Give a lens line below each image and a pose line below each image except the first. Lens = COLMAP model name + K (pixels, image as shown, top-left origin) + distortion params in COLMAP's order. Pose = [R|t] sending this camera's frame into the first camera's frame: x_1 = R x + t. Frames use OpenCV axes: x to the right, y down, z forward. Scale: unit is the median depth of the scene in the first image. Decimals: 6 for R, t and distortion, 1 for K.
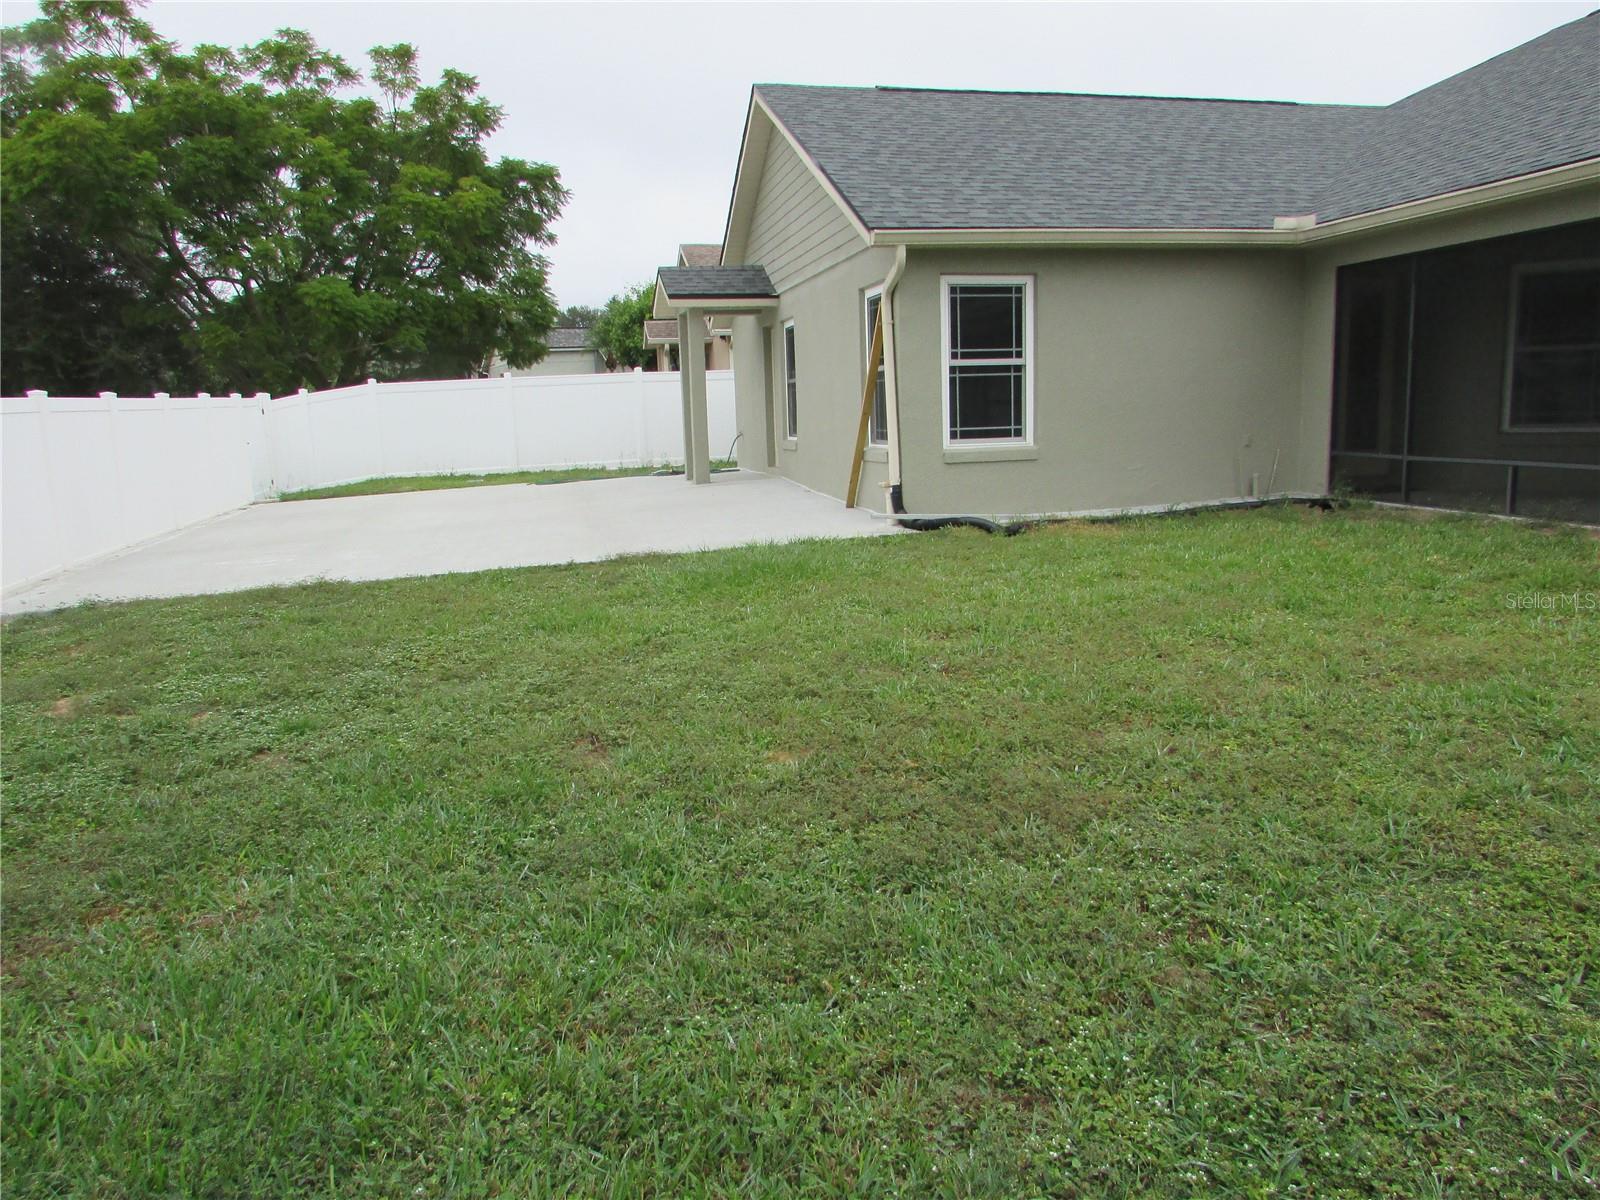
lens RADIAL K [[1154.9, 0, 799.8], [0, 1154.9, 605.8], [0, 0, 1]] dist [-0.052004, 0.026970]
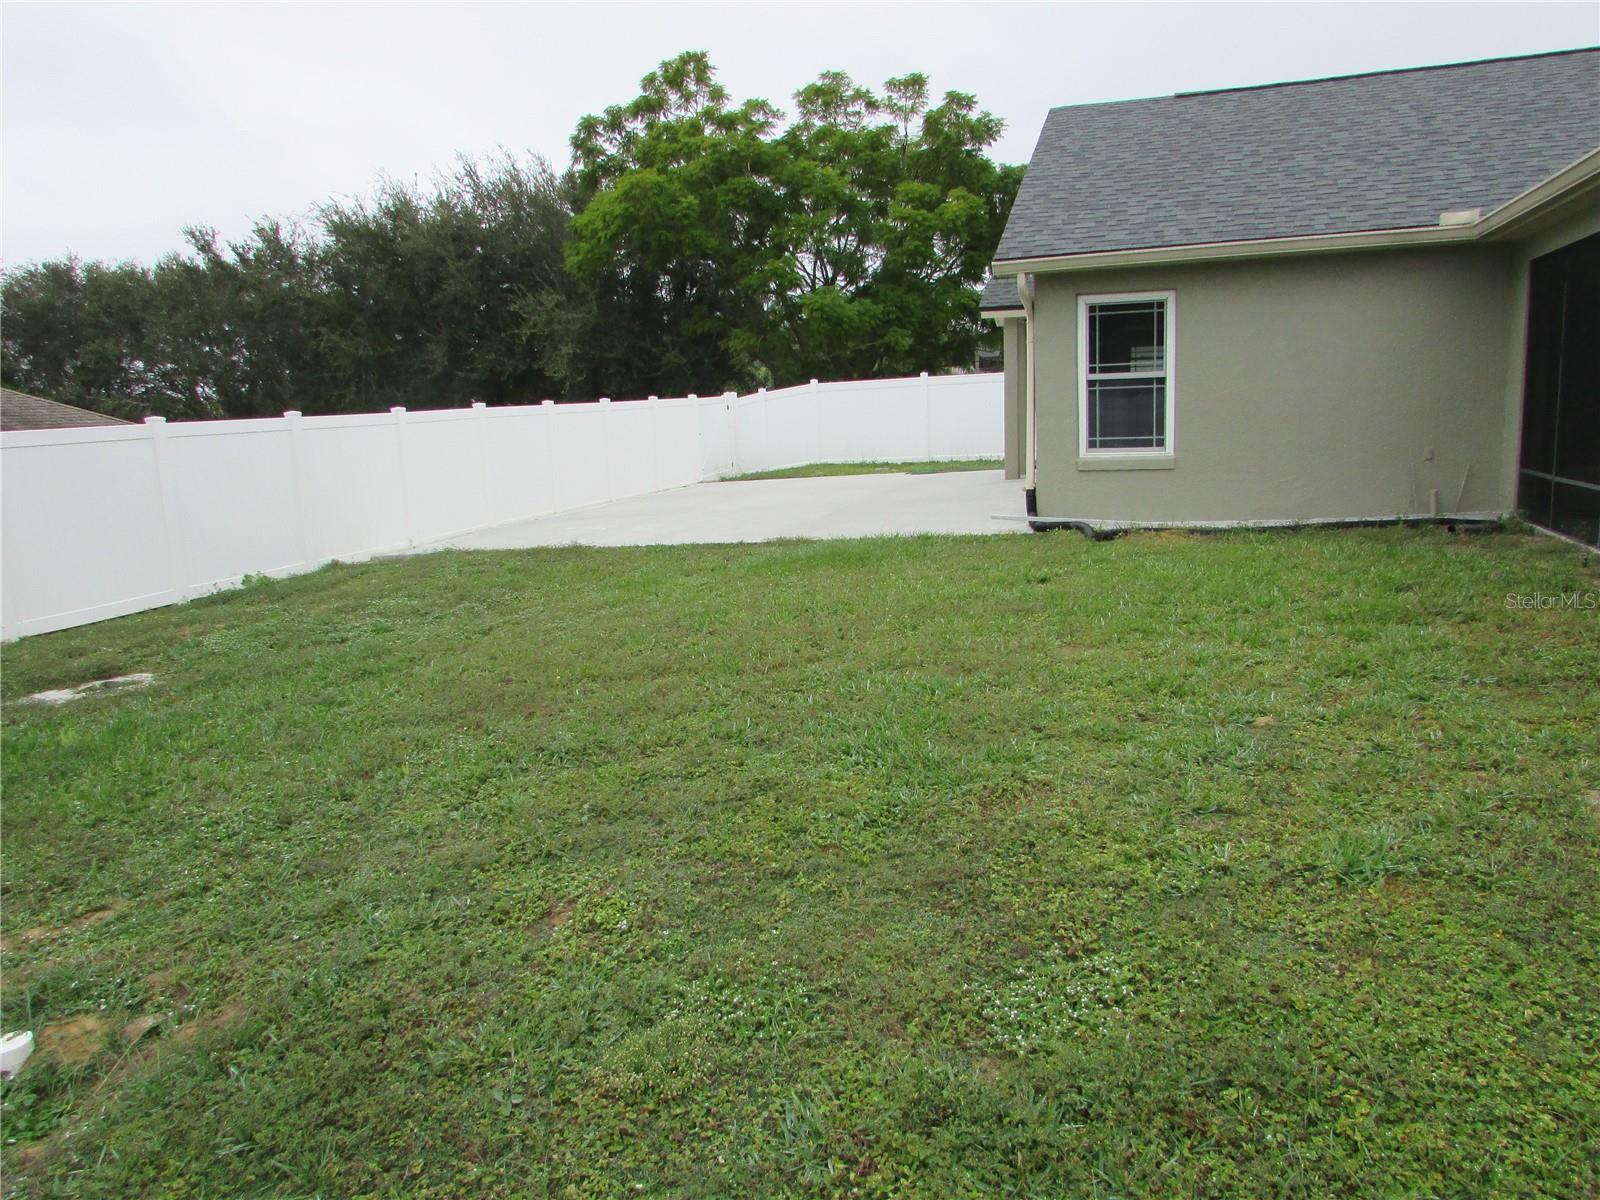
lens RADIAL K [[1154.9, 0, 800.8], [0, 1154.9, 603.7], [0, 0, 1]] dist [-0.052004, 0.026970]
pose [[0.860109, 0.083760, -0.503186, 0.455761], [-0.076416, 0.996453, 0.035249, -0.018046], [0.504354, 0.008133, 0.863459, -0.055533]]
